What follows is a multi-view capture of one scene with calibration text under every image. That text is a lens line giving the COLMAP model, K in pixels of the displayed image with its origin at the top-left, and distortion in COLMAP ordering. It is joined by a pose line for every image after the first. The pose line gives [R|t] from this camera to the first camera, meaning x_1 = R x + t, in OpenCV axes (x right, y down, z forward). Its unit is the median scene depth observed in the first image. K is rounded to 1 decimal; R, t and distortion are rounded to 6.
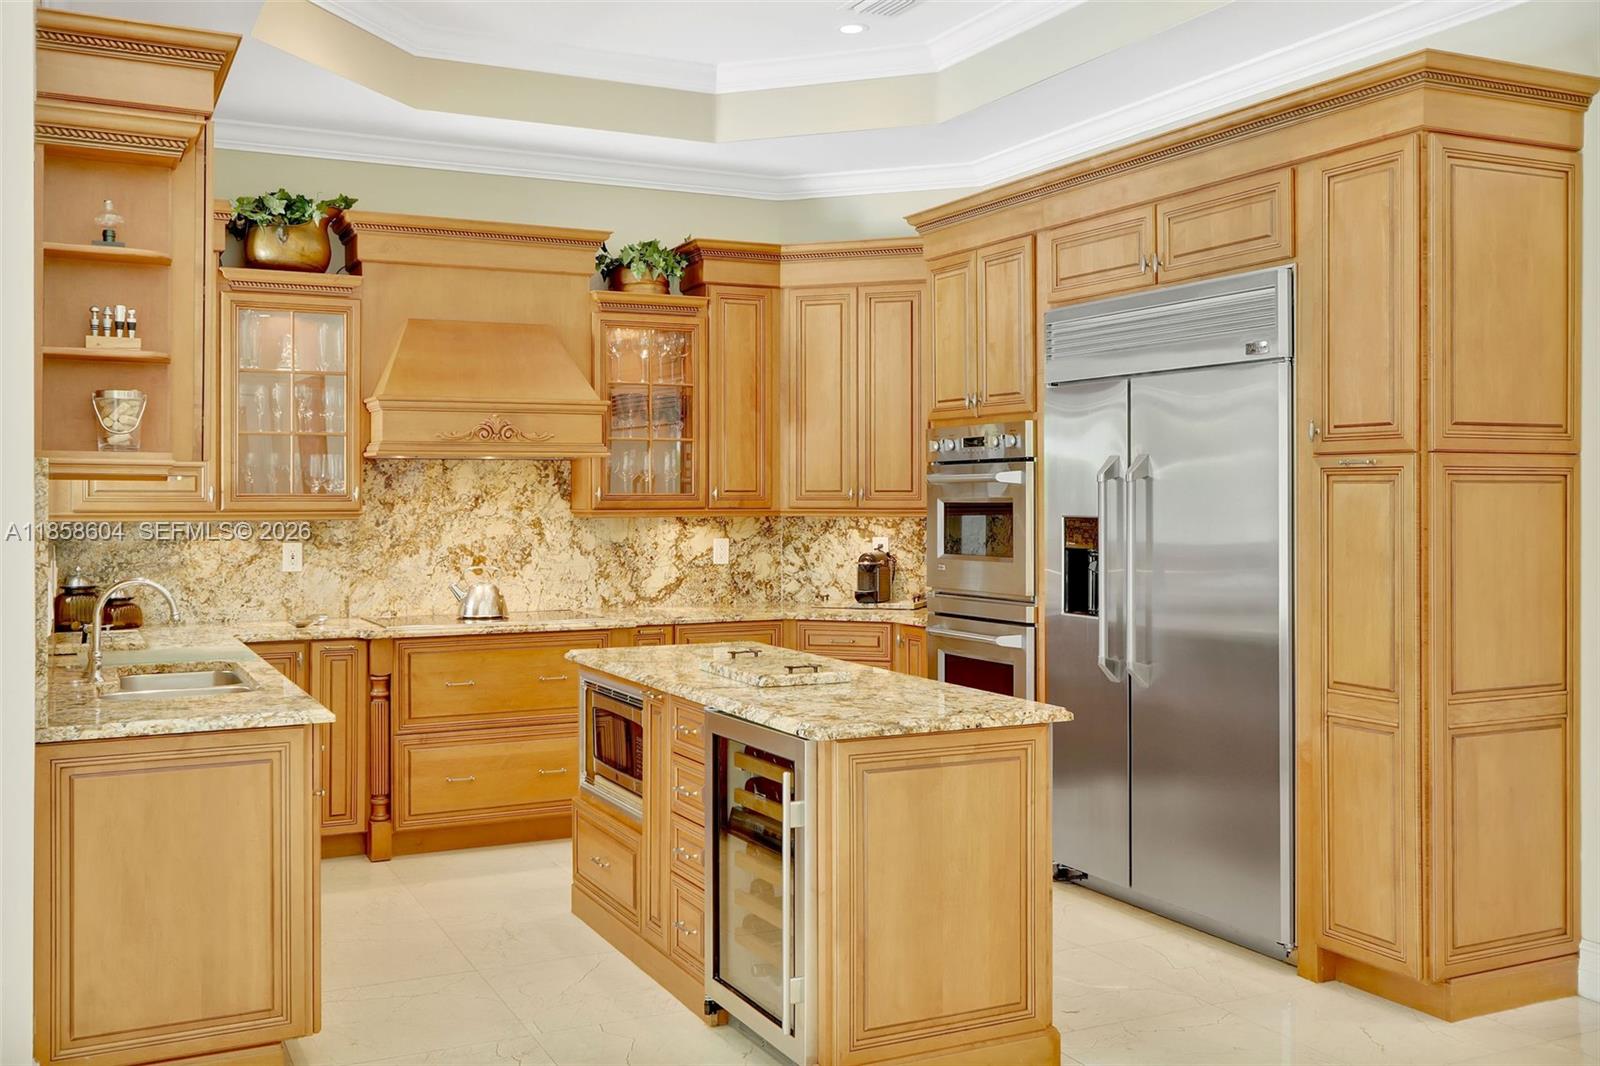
lens RADIAL K [[1489.5, 0, 781.5], [0, 1489.5, 495.3], [0, 0, 1]] dist [0.007858, 0.000754]
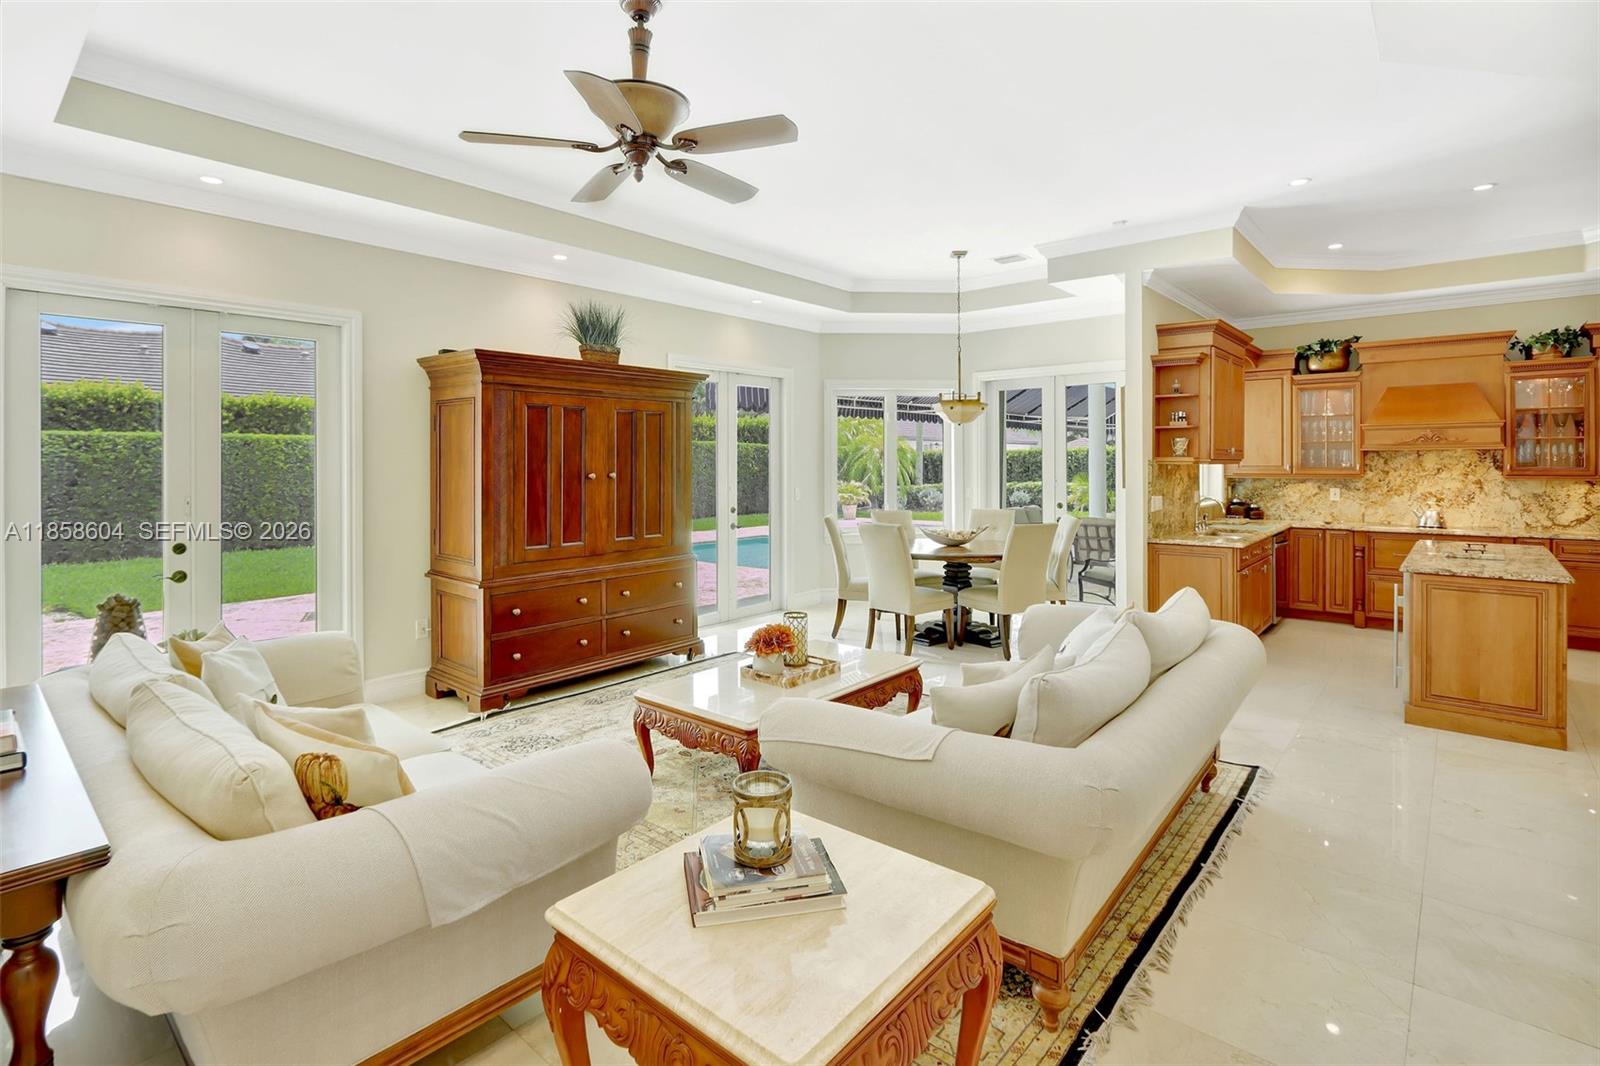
lens RADIAL K [[771.8, 0, 789.5], [0, 771.8, 461.9], [0, 0, 1]] dist [-0.014770, 0.000696]
pose [[0.390817, 0.000151, -0.920469, 0.422214], [0.004299, 0.999989, 0.001990, -0.014413], [0.920459, -0.004735, 0.390811, -0.238076]]
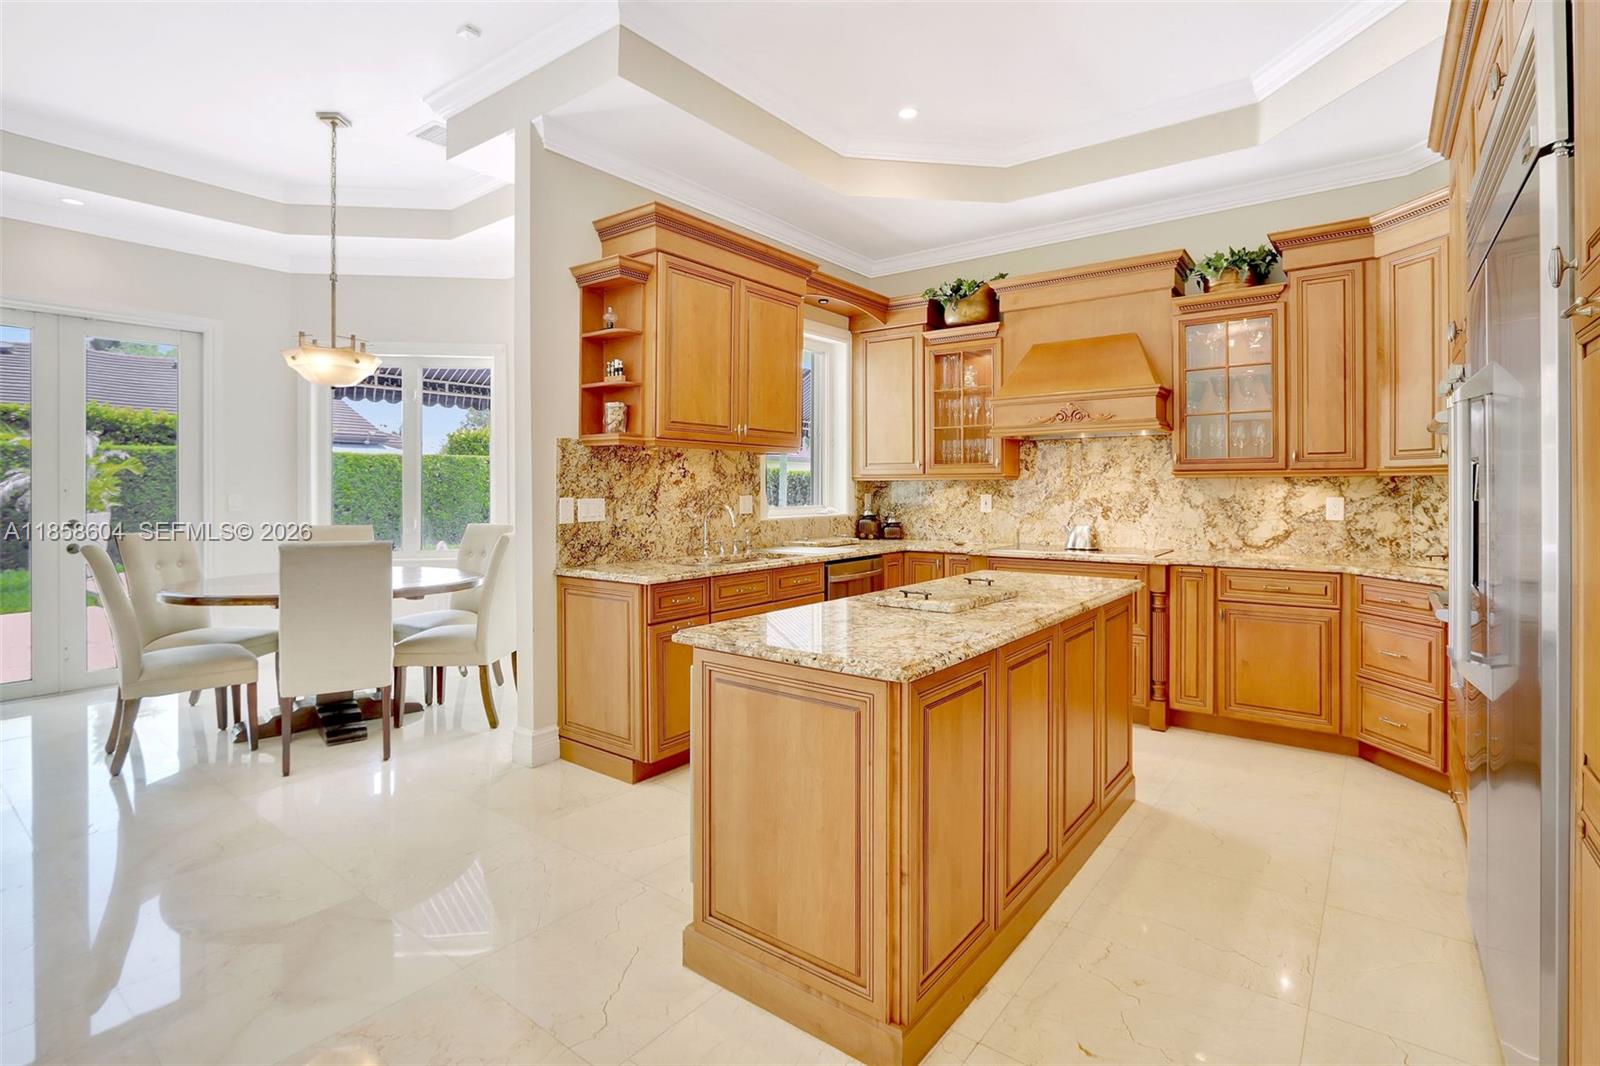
lens RADIAL K [[763.4, 0, 796.4], [0, 763.4, 492.5], [0, 0, 1]] dist [-0.016999, -0.000178]
pose [[0.445699, 0.005018, -0.895169, 0.313937], [0.001673, 0.999978, 0.006438, 0.023133], [0.895182, -0.004367, 0.445680, 0.427756]]
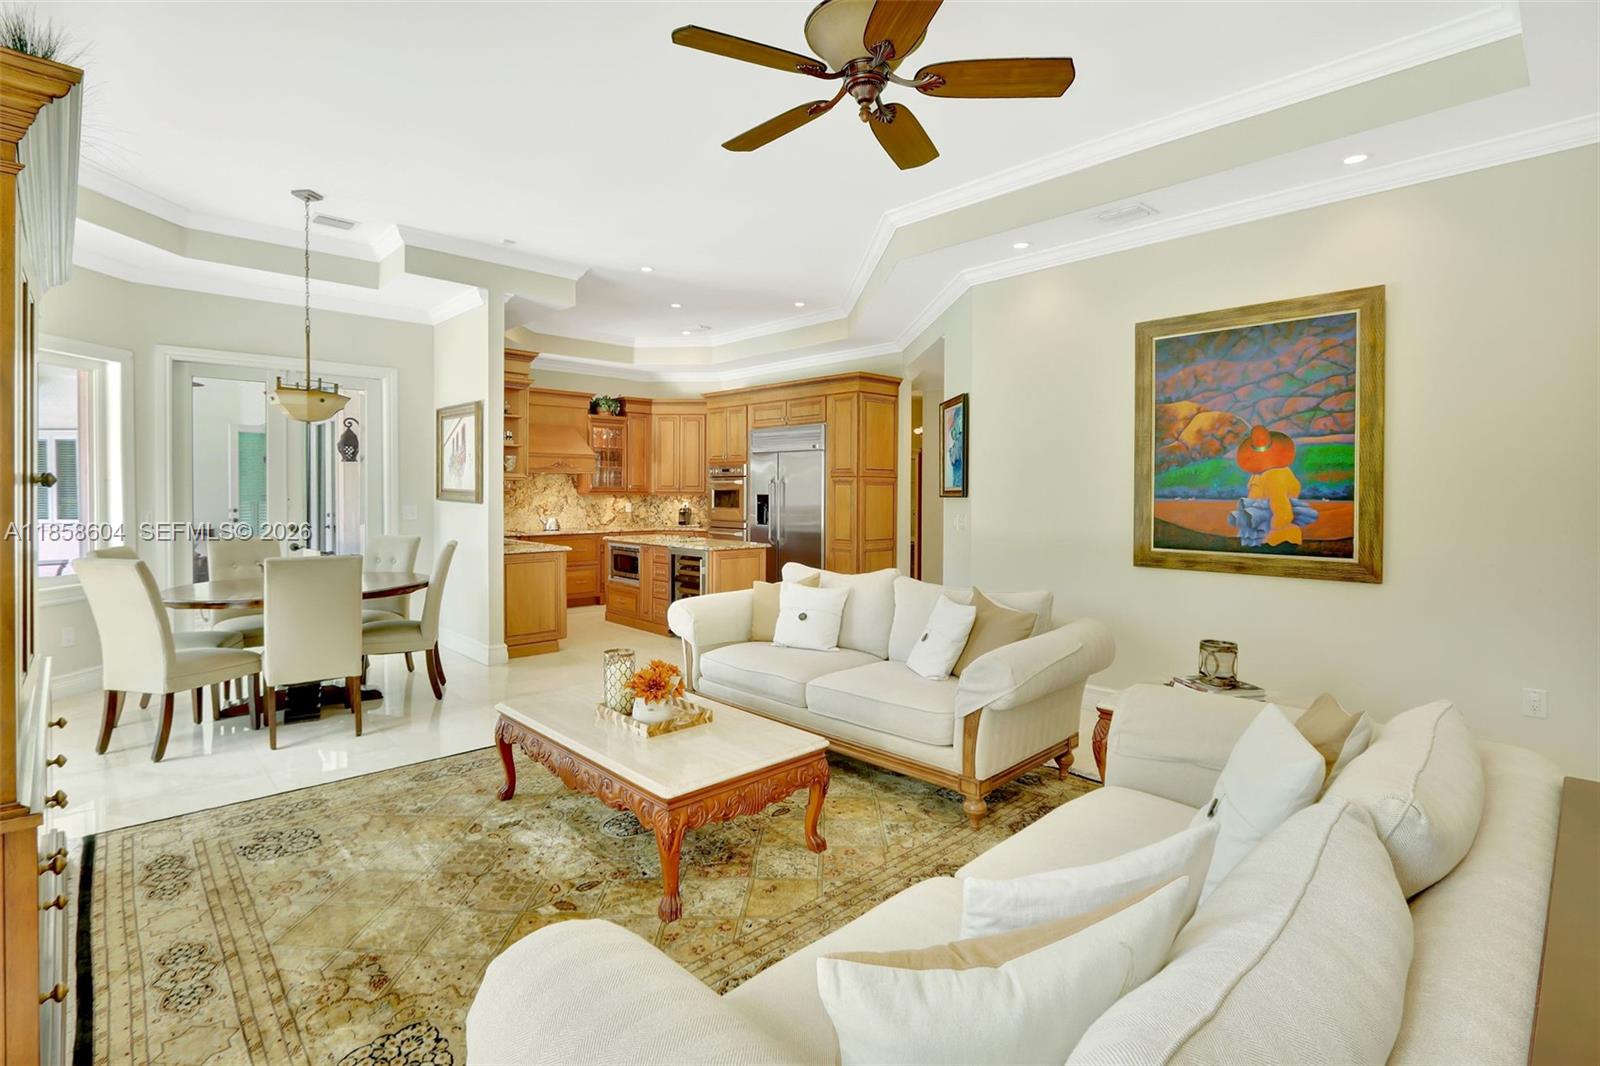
lens RADIAL K [[763.4, 0, 796.4], [0, 763.4, 492.5], [0, 0, 1]] dist [-0.016999, -0.000178]
pose [[0.951864, 0.005511, 0.306471, -0.196942], [-0.006397, 0.999978, 0.001886, 0.005236], [-0.306453, -0.003755, 0.951878, -0.500227]]
